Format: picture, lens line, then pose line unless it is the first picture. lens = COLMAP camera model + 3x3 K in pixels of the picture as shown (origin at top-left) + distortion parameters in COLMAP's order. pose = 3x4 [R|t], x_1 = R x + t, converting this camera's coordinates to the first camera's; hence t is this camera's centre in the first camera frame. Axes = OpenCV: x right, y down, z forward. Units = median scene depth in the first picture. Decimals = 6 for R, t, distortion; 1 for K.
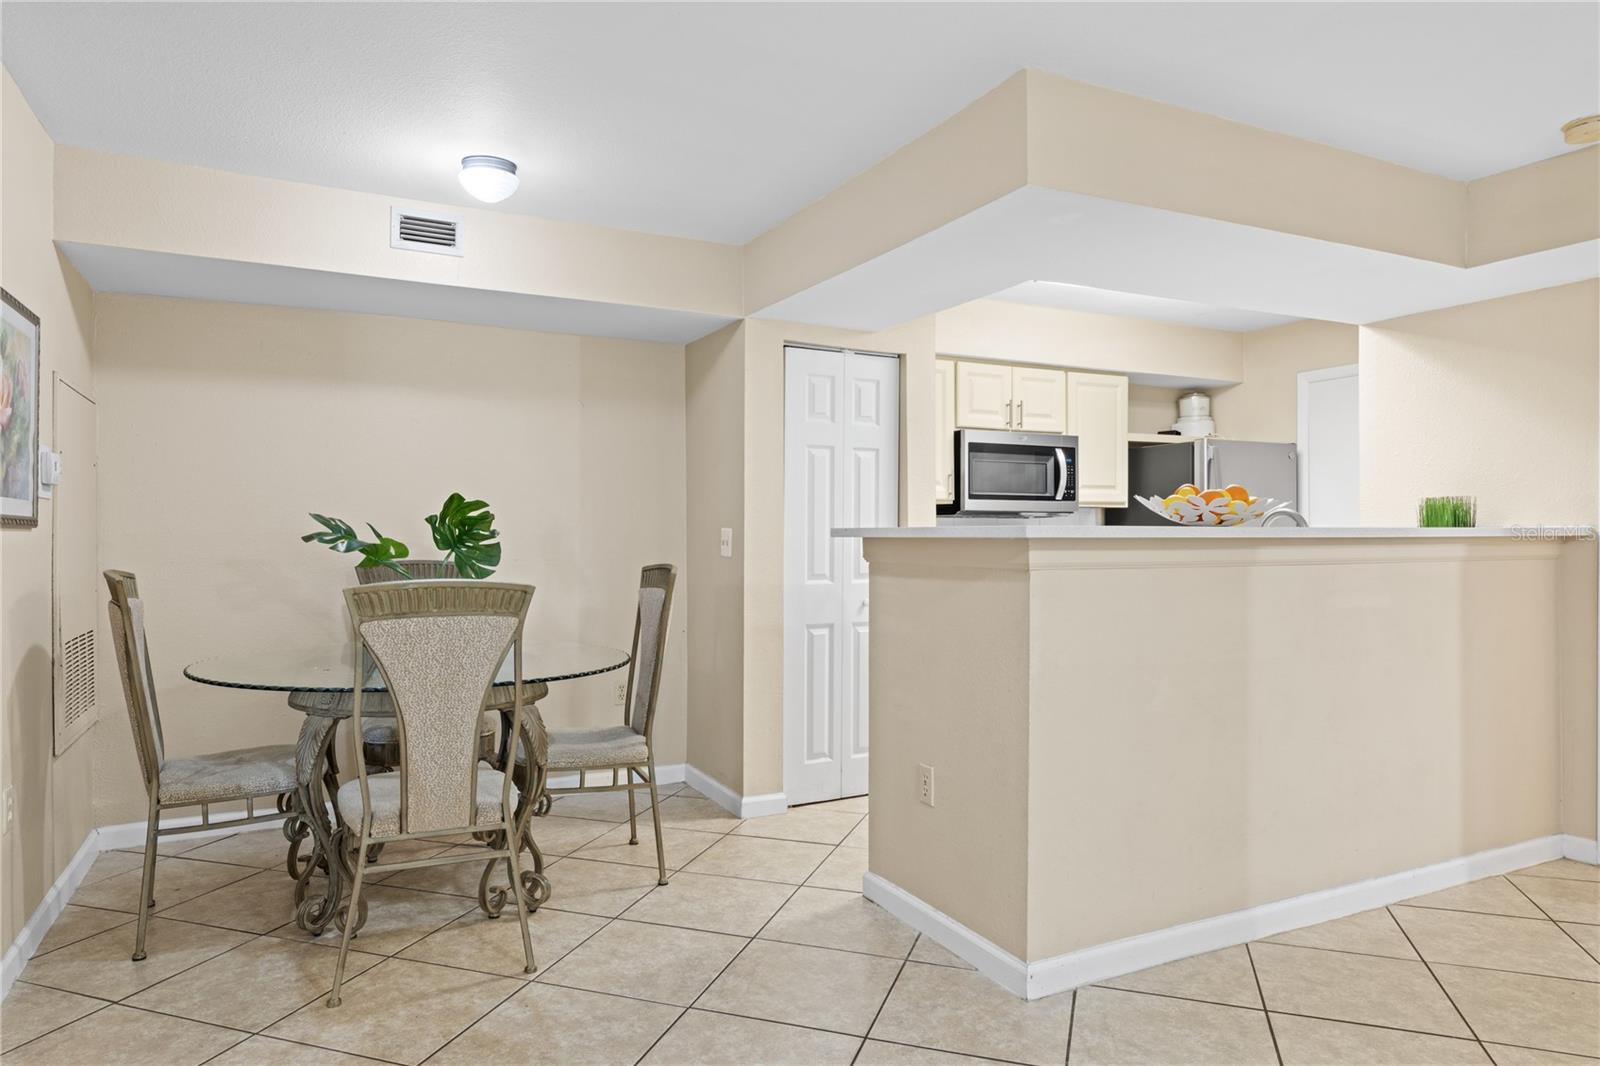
lens RADIAL K [[1002.4, 0, 789.6], [0, 1002.4, 533.6], [0, 0, 1]] dist [0.006608, -0.007298]
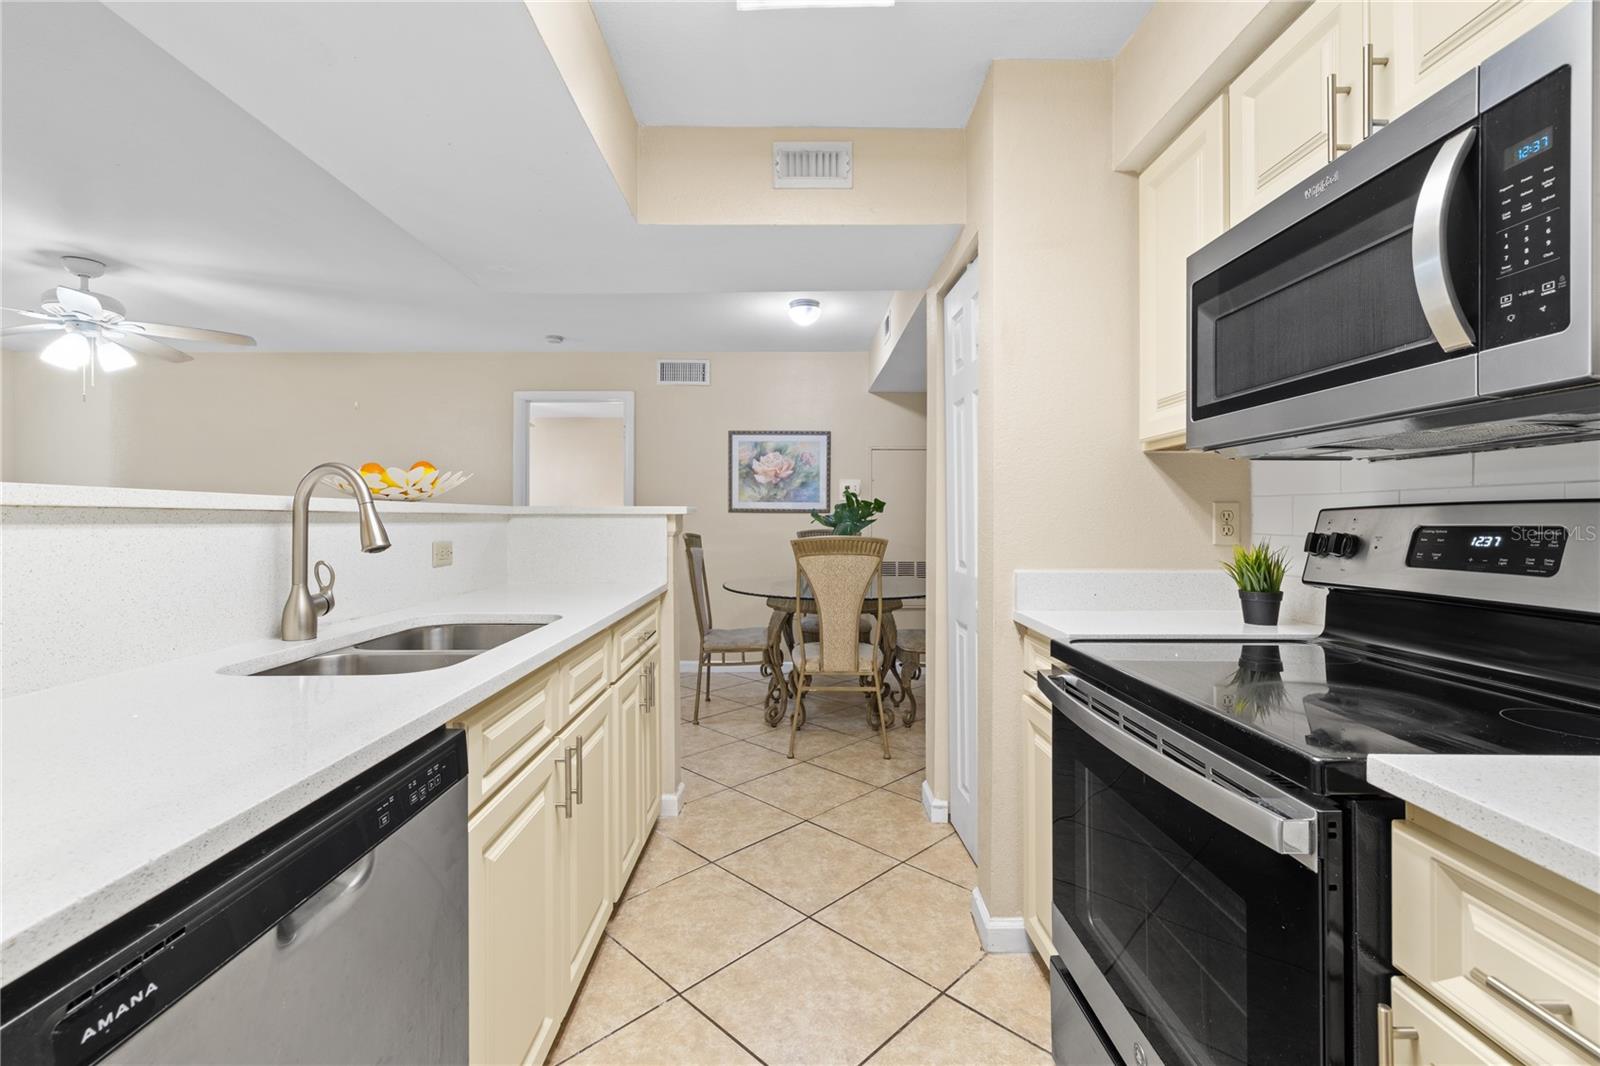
lens RADIAL K [[692.9, 0, 792.3], [0, 692.9, 519.4], [0, 0, 1]] dist [-0.004700, 0.002176]
pose [[-0.450648, 0.000623, -0.892702, 0.704575], [-0.000211, 1.000000, 0.000804, 0.008437], [0.892702, 0.000551, -0.450647, 1.357563]]
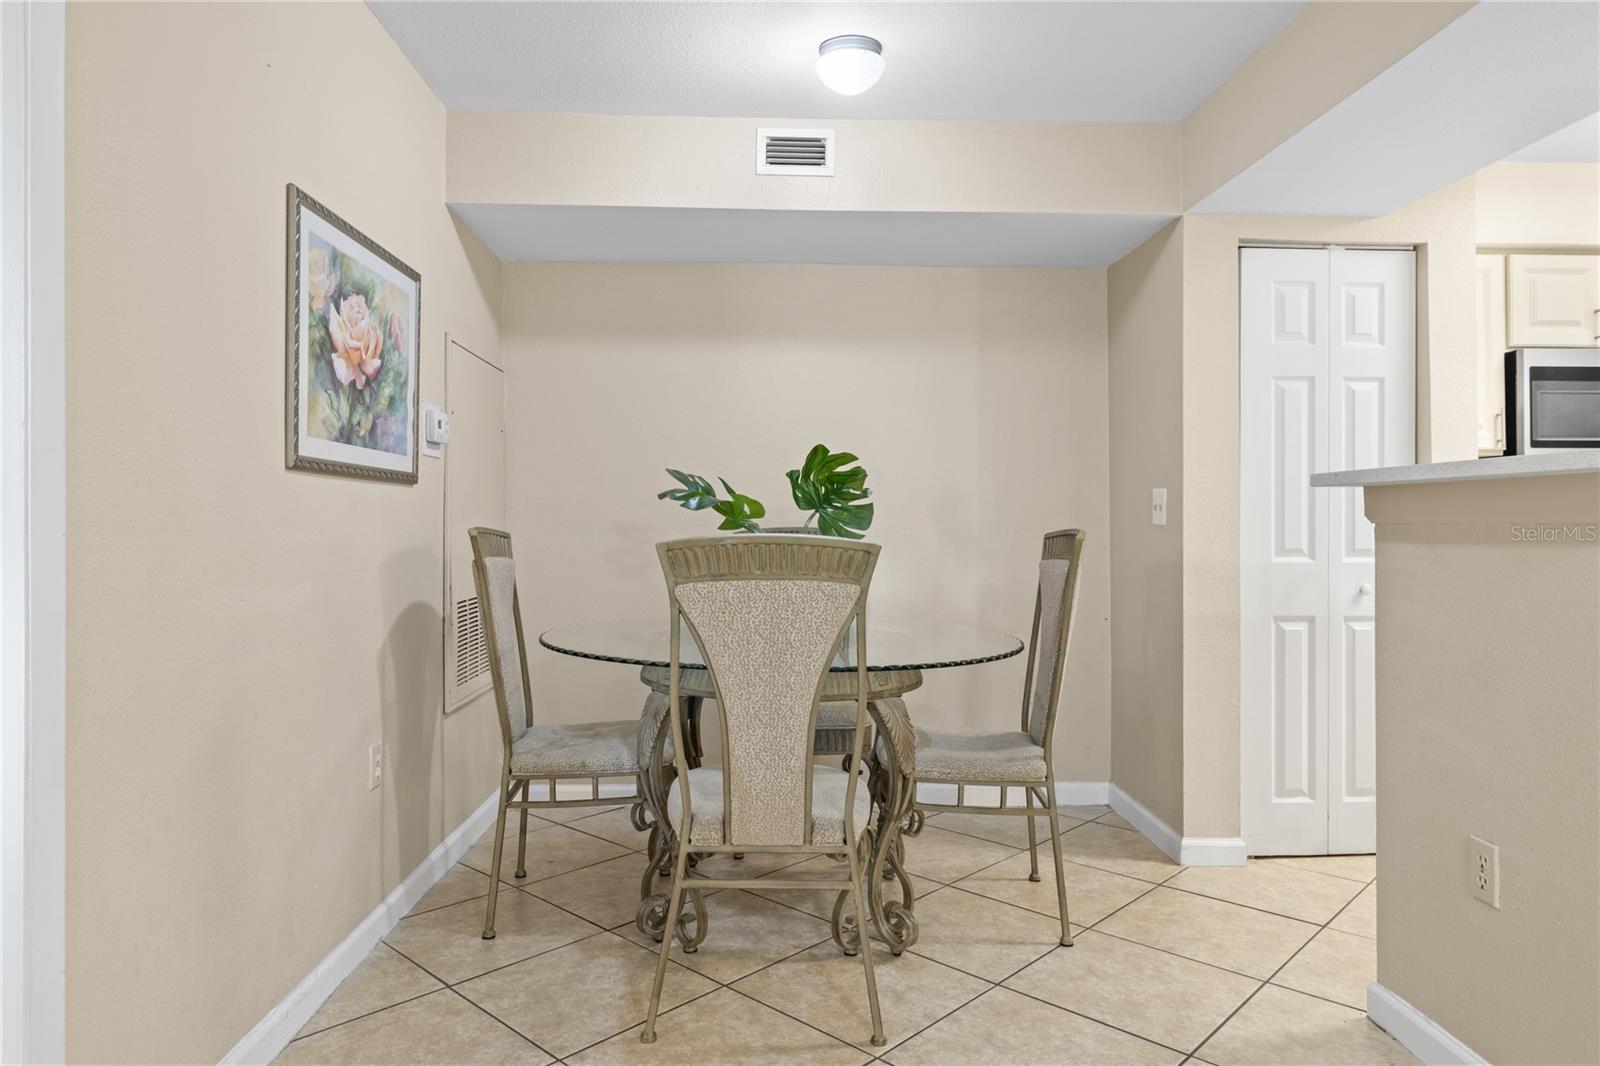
lens RADIAL K [[1002.4, 0, 785.8], [0, 1002.4, 512.8], [0, 0, 1]] dist [0.006608, -0.007298]
pose [[0.905724, -0.003845, -0.423851, 0.005229], [-0.000562, 0.999947, -0.010271, 0.025867], [0.423868, 0.009541, 0.905674, 0.196860]]
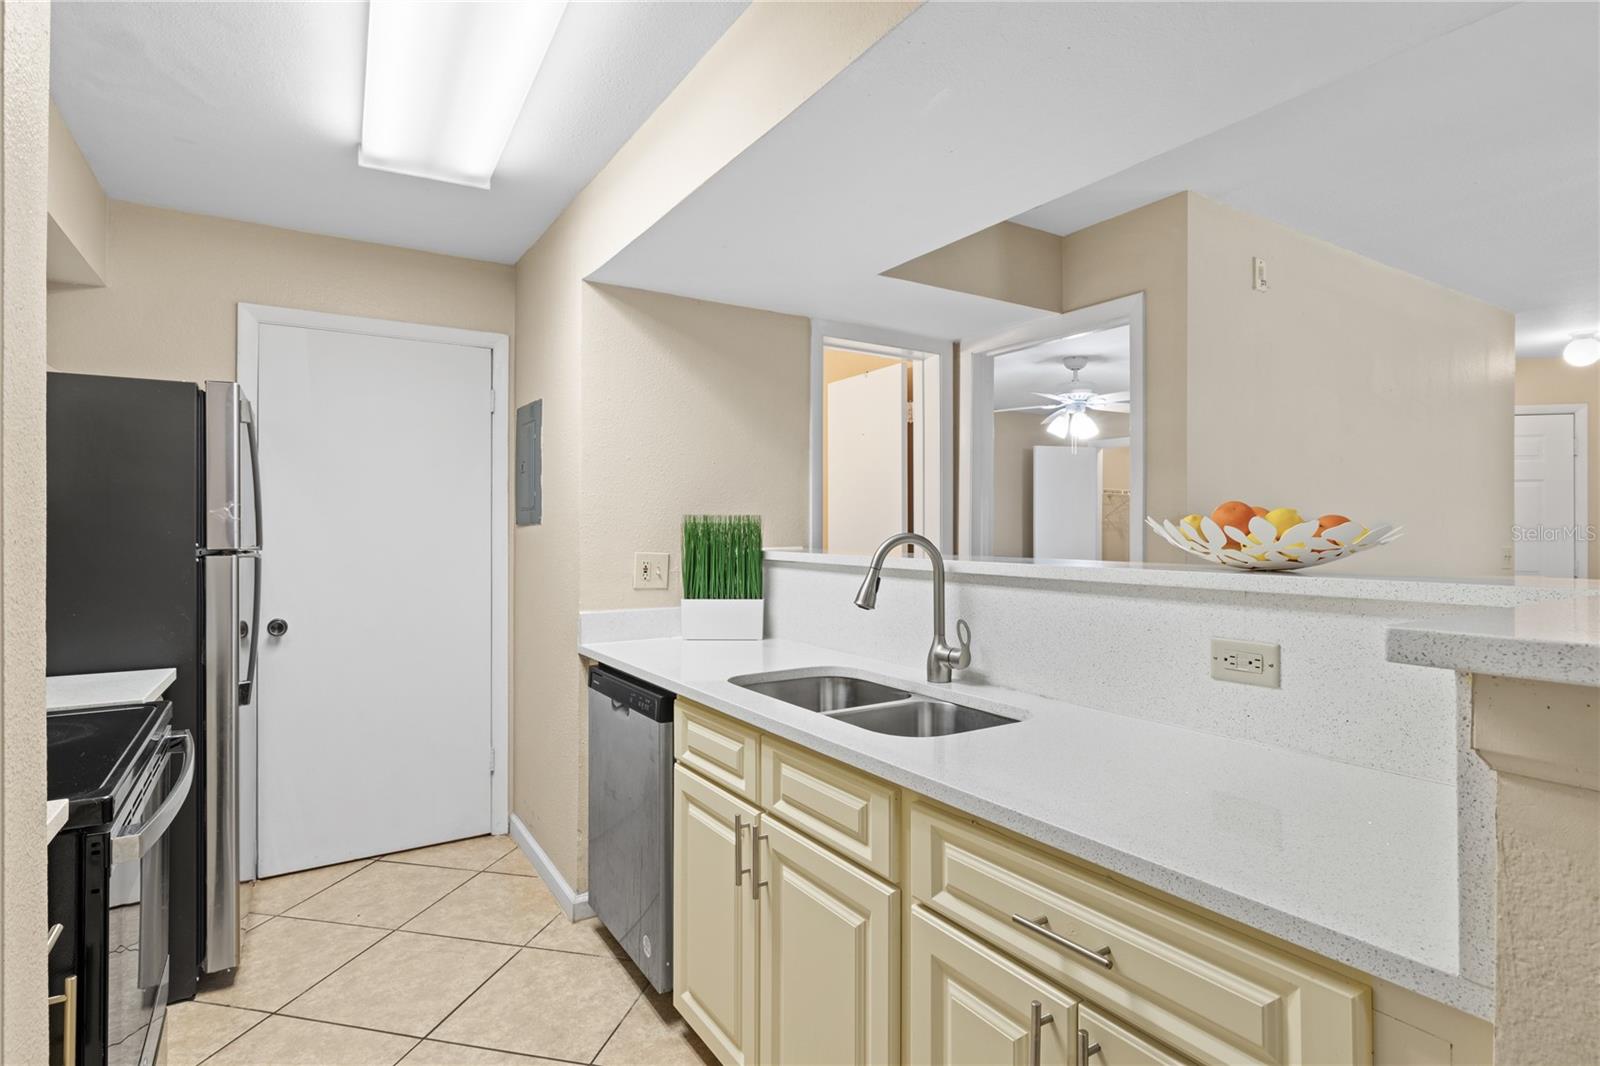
lens RADIAL K [[810.2, 0, 804.0], [0, 810.2, 527.3], [0, 0, 1]] dist [-0.001175, 0.001036]
pose [[-0.104070, 0.002043, 0.994568, -0.056482], [-0.000935, 0.999997, -0.002152, -0.025613], [-0.994570, -0.001154, -0.104068, 1.078246]]
